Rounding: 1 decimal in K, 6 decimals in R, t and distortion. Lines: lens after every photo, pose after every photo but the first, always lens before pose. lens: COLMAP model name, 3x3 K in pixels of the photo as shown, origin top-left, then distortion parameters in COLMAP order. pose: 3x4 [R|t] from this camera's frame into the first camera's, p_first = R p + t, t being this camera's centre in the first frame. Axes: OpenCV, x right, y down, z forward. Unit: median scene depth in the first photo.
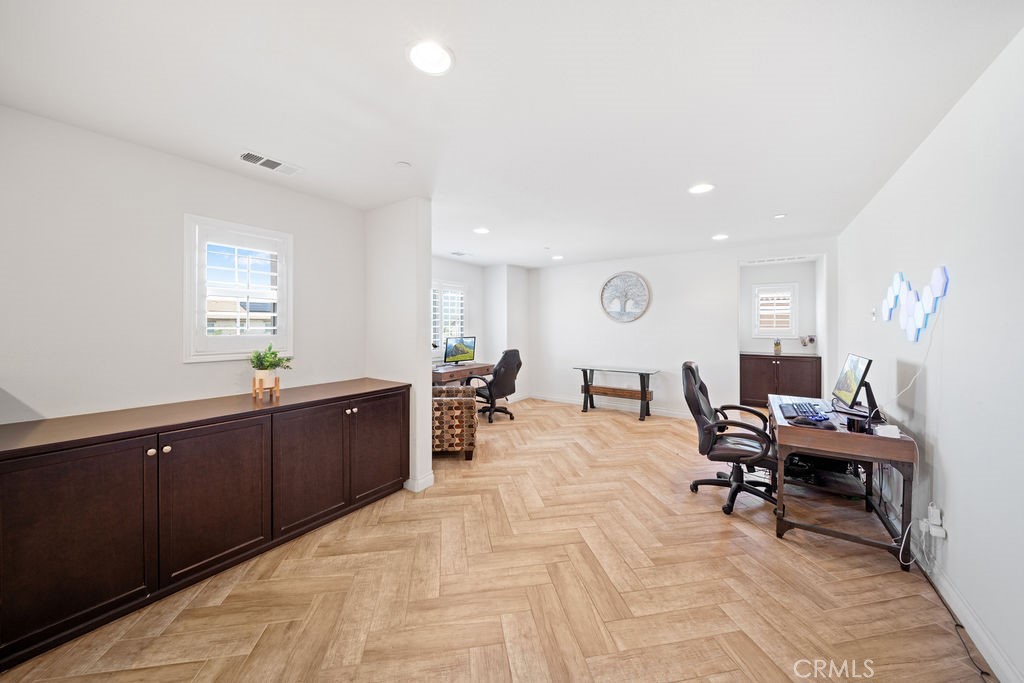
lens RADIAL K [[356.8, 0, 509.2], [0, 356.8, 327.4], [0, 0, 1]] dist [-0.000867, -0.001311]
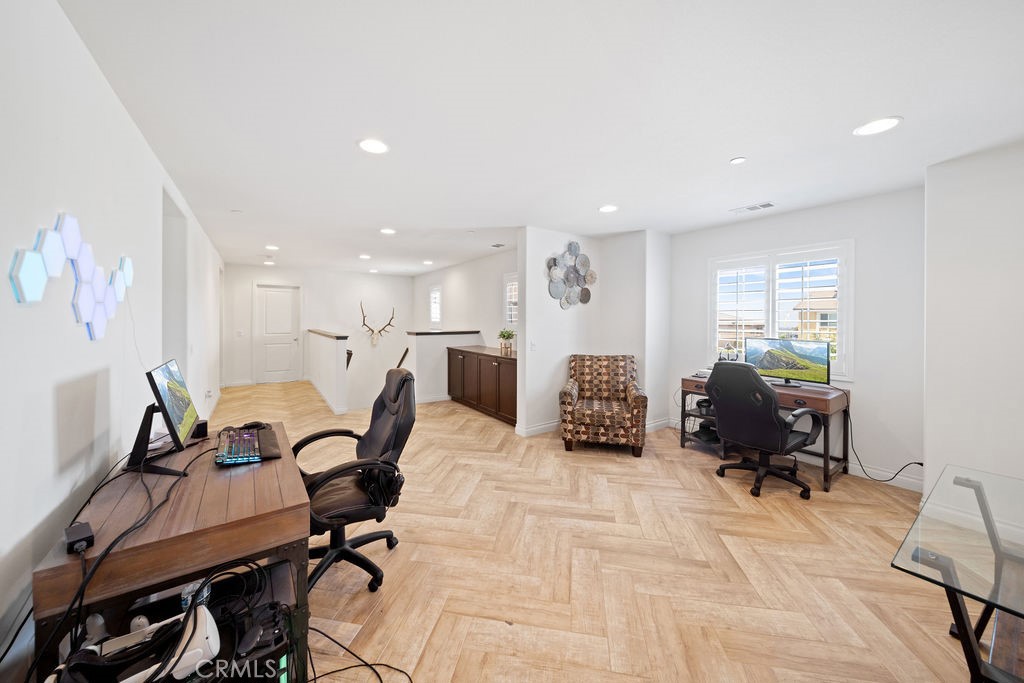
lens RADIAL K [[356.8, 0, 508.2], [0, 356.8, 321.1], [0, 0, 1]] dist [-0.000867, -0.001311]
pose [[-0.345095, 0.003626, -0.938561, 0.907357], [-0.008743, 0.999937, 0.007078, -0.003772], [0.938527, 0.010648, -0.345041, 1.196197]]
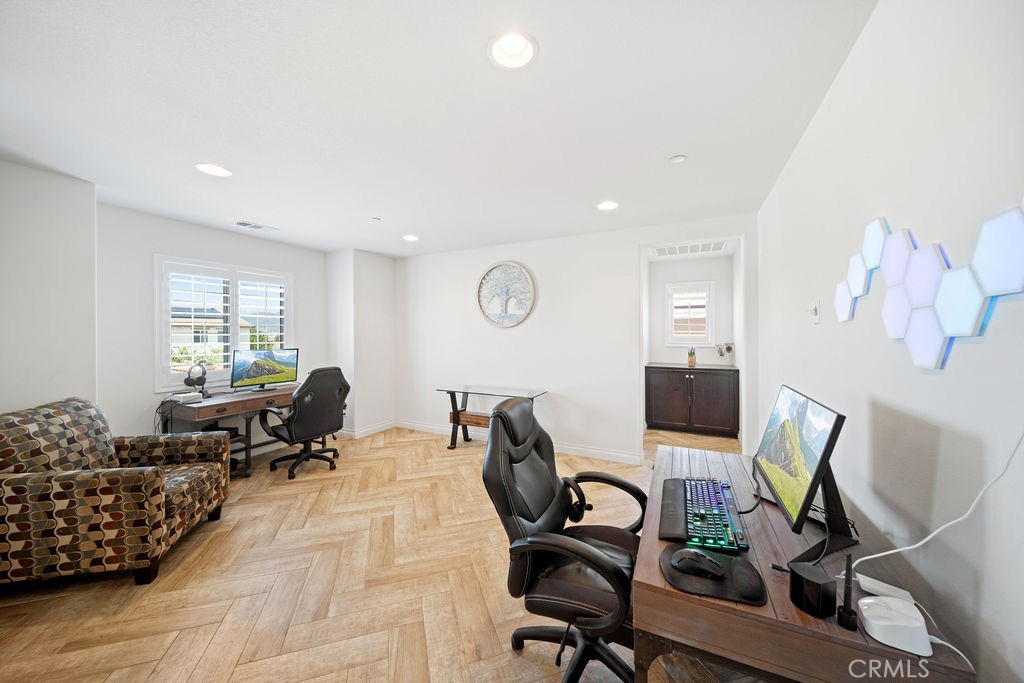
lens RADIAL K [[356.8, 0, 508.1], [0, 356.8, 332.6], [0, 0, 1]] dist [-0.000867, -0.001311]
pose [[0.990066, -0.001892, 0.140590, 0.352544], [0.002524, 0.999988, -0.004316, -0.000862], [-0.140581, 0.004628, 0.990058, 0.394175]]
